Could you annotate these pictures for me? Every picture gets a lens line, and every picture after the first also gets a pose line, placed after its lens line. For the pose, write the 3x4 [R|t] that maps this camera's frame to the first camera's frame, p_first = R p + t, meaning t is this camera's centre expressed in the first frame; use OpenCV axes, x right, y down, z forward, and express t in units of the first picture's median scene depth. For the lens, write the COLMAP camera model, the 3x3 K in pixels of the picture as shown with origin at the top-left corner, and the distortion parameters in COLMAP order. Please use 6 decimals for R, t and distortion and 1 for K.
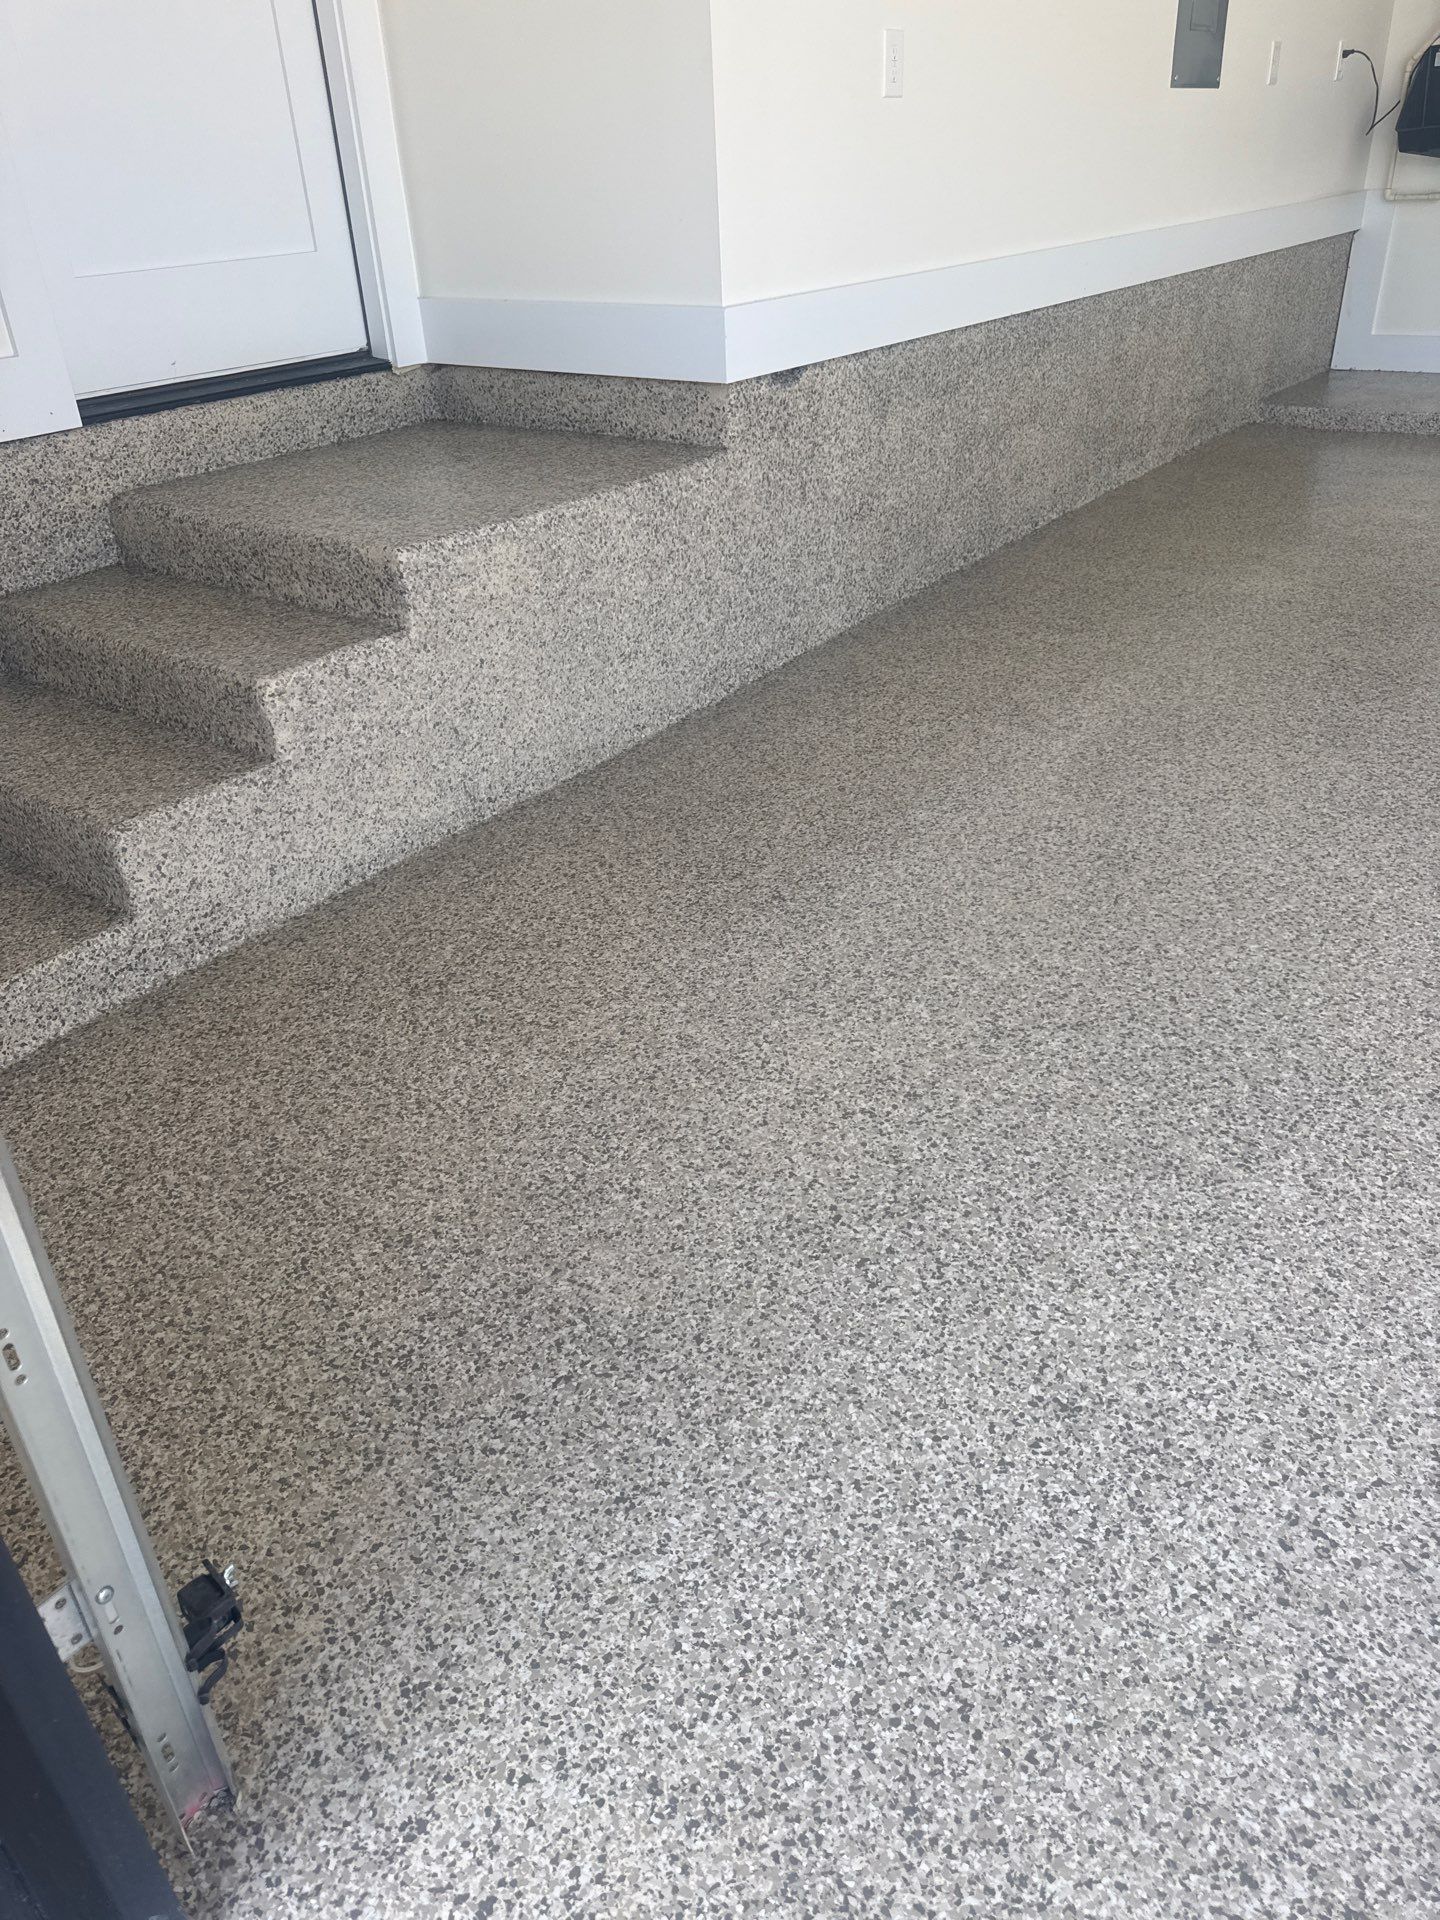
lens RADIAL K [[1344.6, 0, 709.9], [0, 1344.6, 950.5], [0, 0, 1]] dist [0.149694, -0.246211]
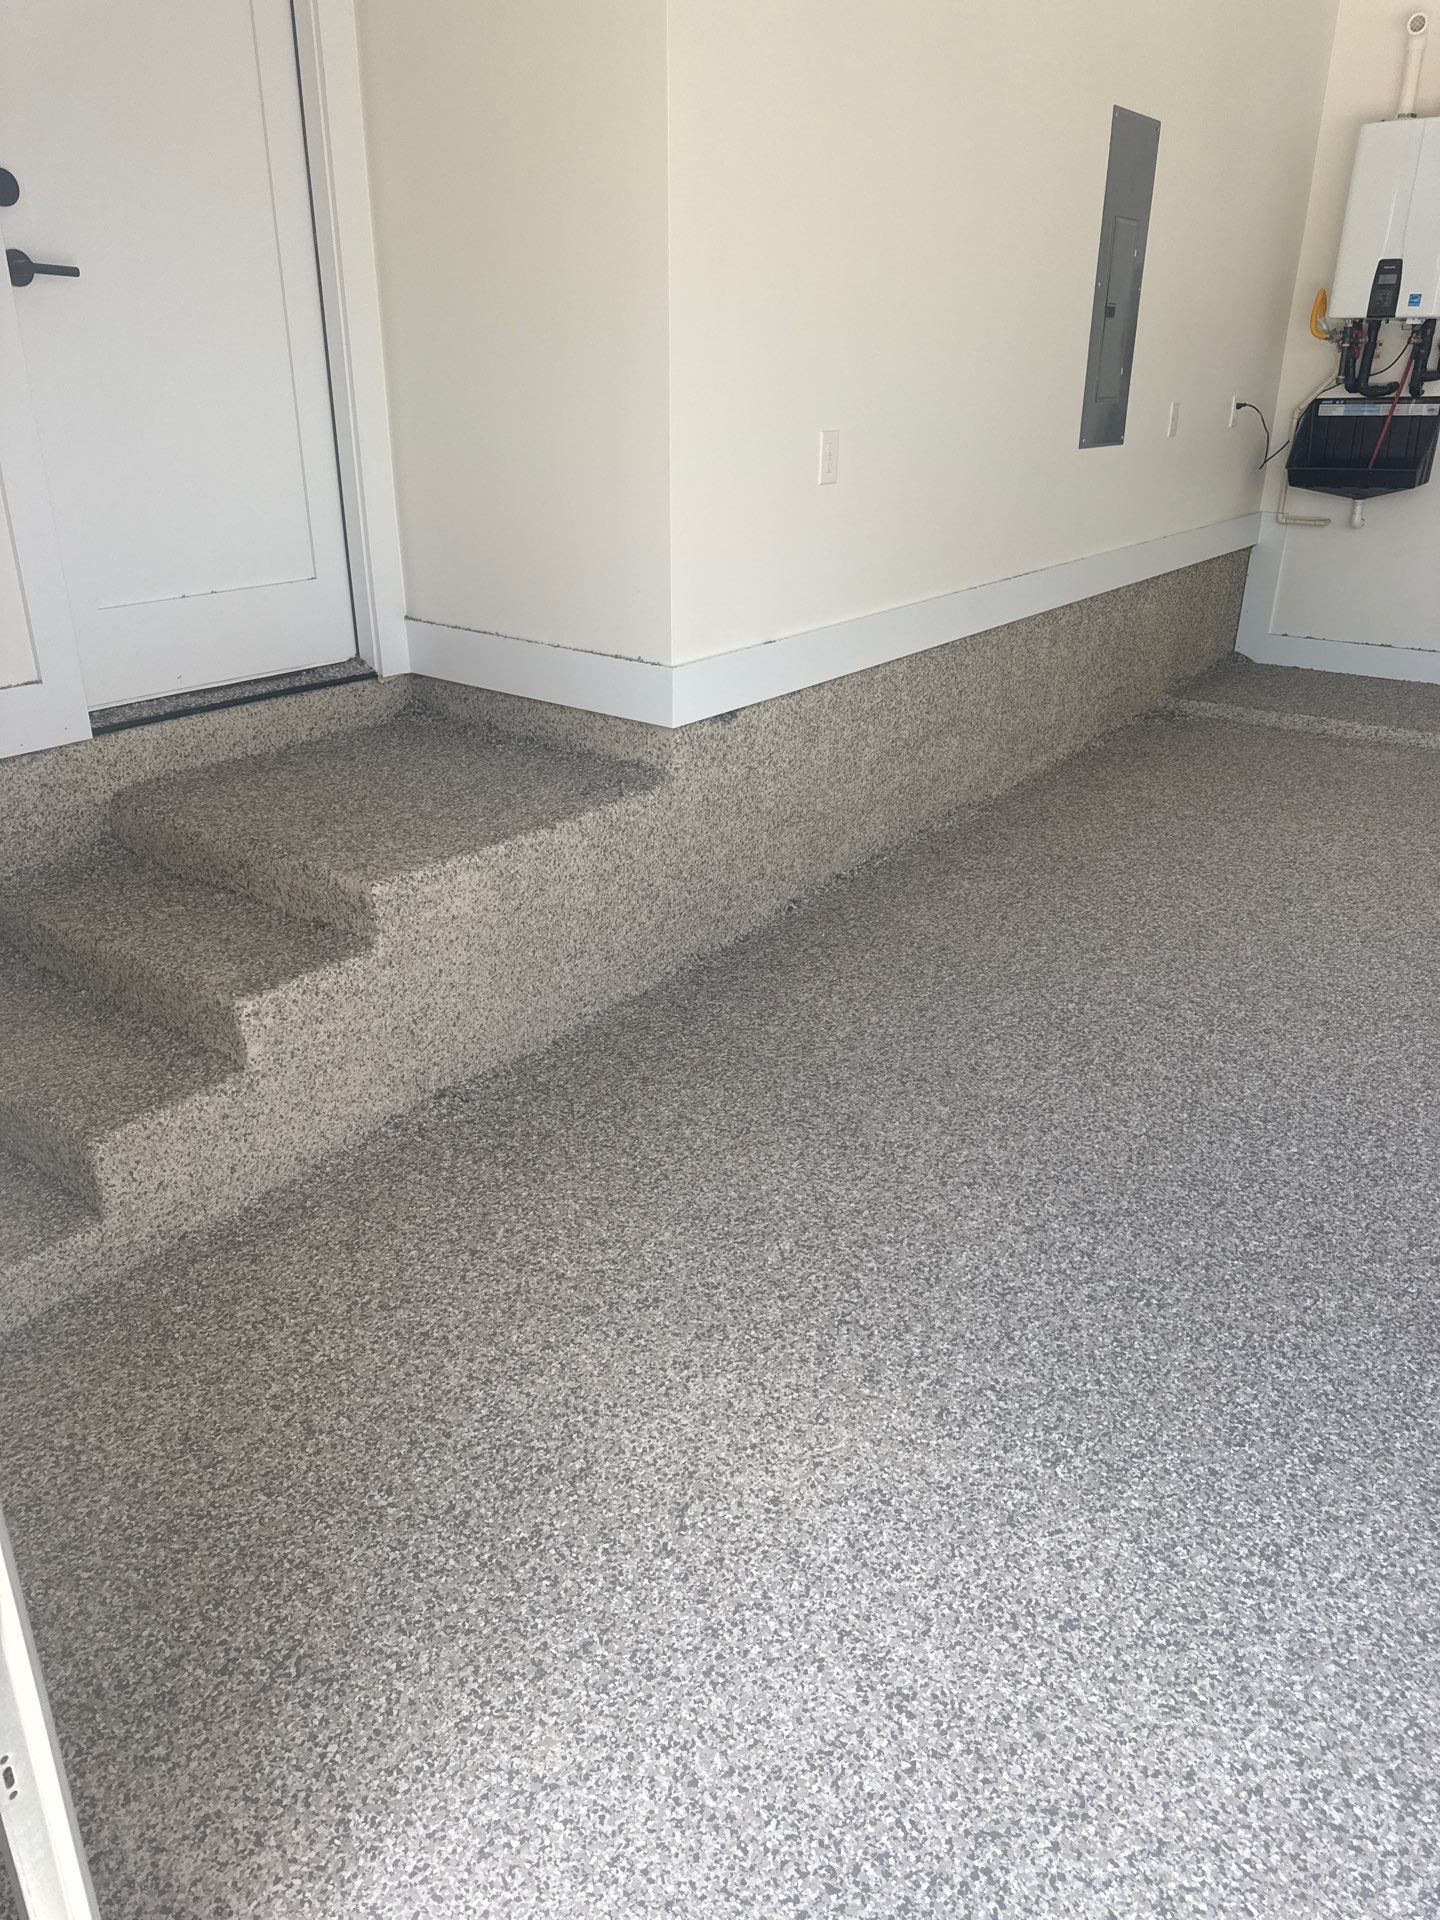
lens RADIAL K [[1344.6, 0, 709.9], [0, 1344.6, 950.5], [0, 0, 1]] dist [0.149694, -0.246211]
pose [[0.998337, 0.045492, 0.035396, 0.012668], [-0.041106, 0.992391, -0.116064, -0.108558], [-0.040407, 0.114416, 0.992611, -0.111800]]
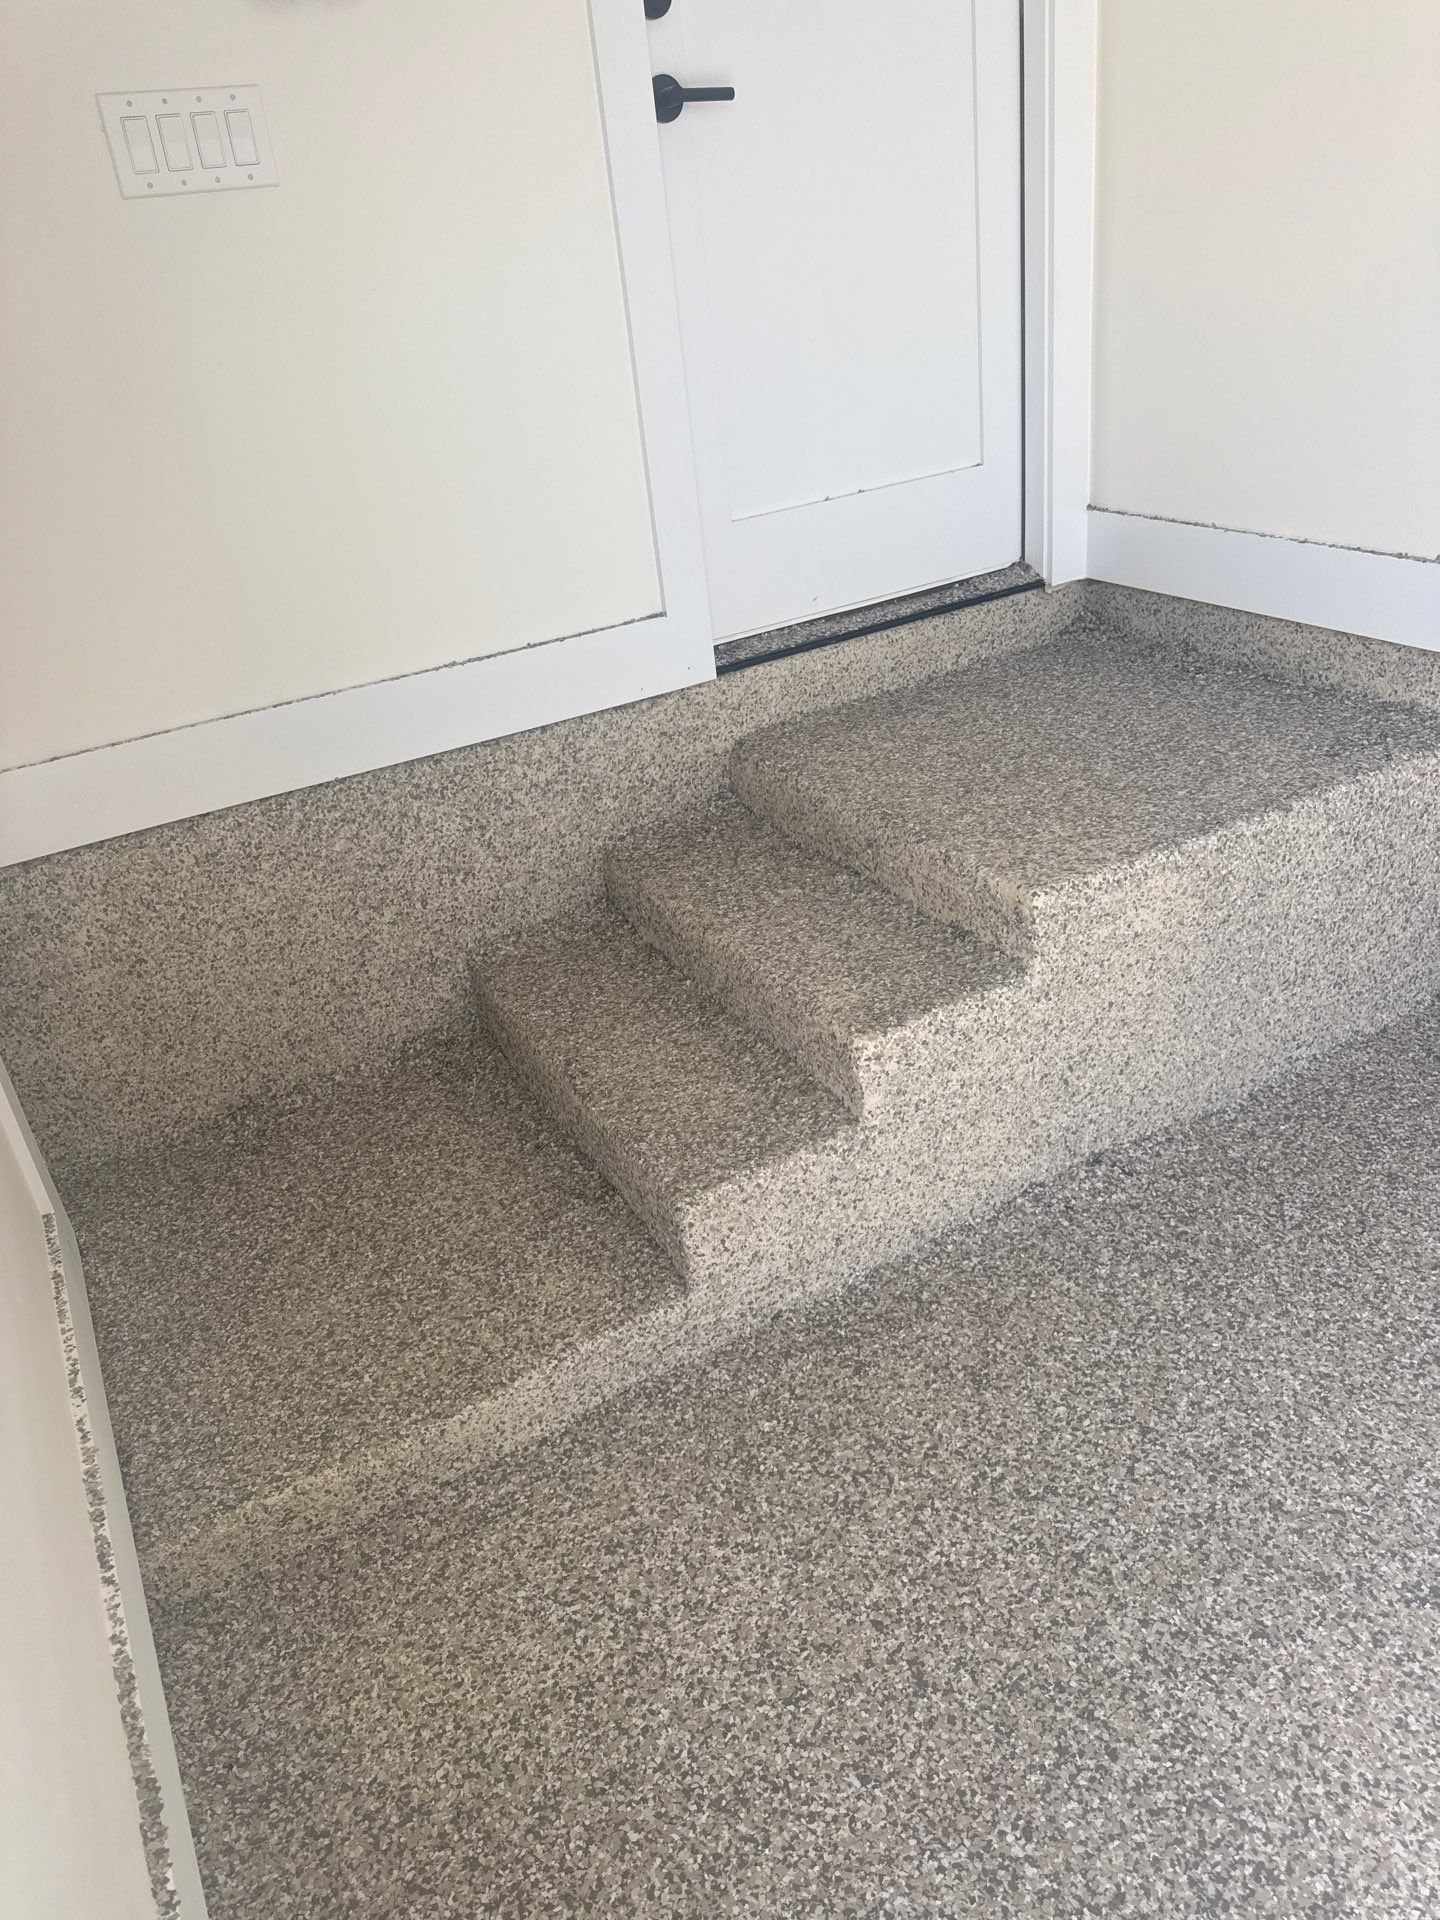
lens RADIAL K [[1358.5, 0, 723.8], [0, 1358.5, 963.4], [0, 0, 1]] dist [0.155751, -0.321252]
pose [[0.922267, 0.139240, -0.360604, -0.085662], [-0.141346, 0.989744, 0.020669, -0.218511], [0.359784, 0.031908, 0.932490, 0.128597]]
